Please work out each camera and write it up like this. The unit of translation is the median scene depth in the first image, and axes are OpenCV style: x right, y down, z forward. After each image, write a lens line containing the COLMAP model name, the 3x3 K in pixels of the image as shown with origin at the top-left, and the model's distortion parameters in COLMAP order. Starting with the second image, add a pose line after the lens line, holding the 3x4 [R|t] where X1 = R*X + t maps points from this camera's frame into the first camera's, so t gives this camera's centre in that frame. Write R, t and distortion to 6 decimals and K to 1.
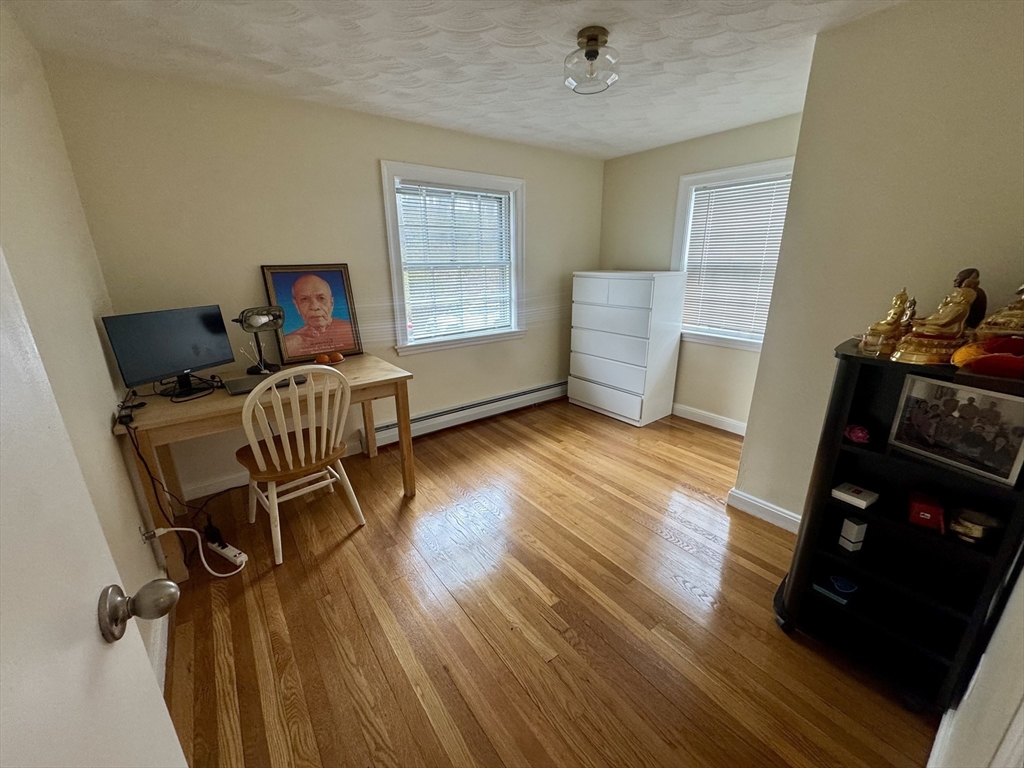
lens RADIAL K [[405.1, 0, 512.0], [0, 405.1, 384.0], [0, 0, 1]] dist [-0.003174, -0.000484]
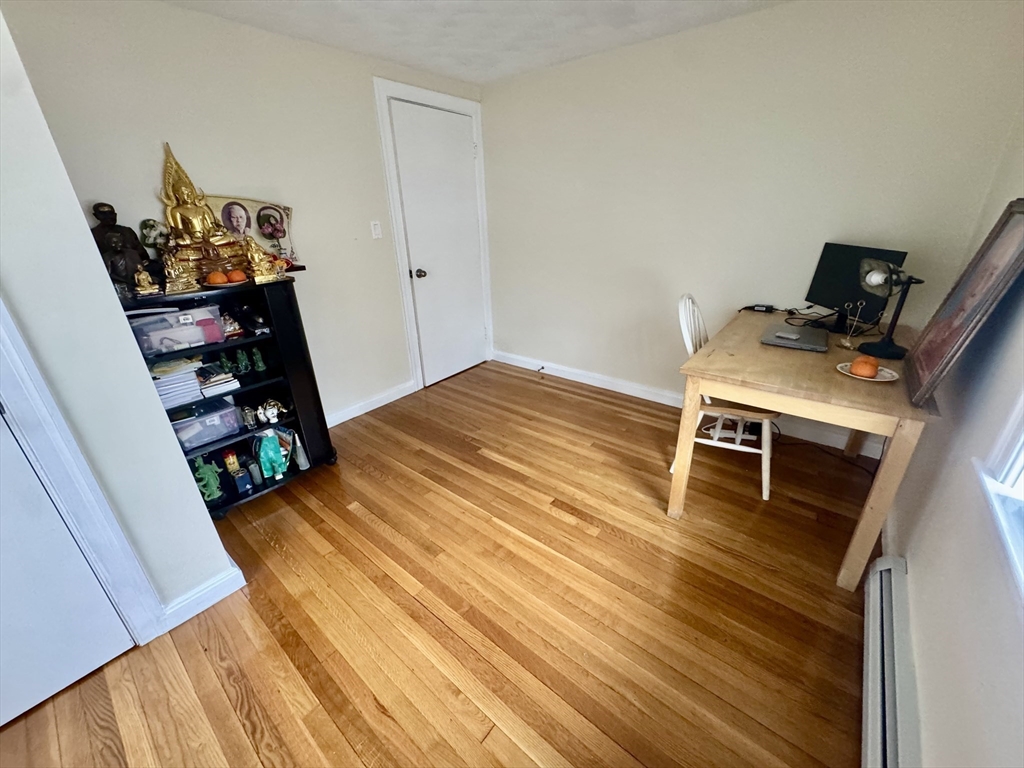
lens RADIAL K [[405.1, 0, 512.0], [0, 405.1, 384.0], [0, 0, 1]] dist [-0.003174, -0.000484]
pose [[-0.969705, 0.127674, -0.208257, 0.240605], [-0.035896, 0.768812, 0.638467, -0.534239], [0.241626, 0.626600, -0.740938, 1.768708]]
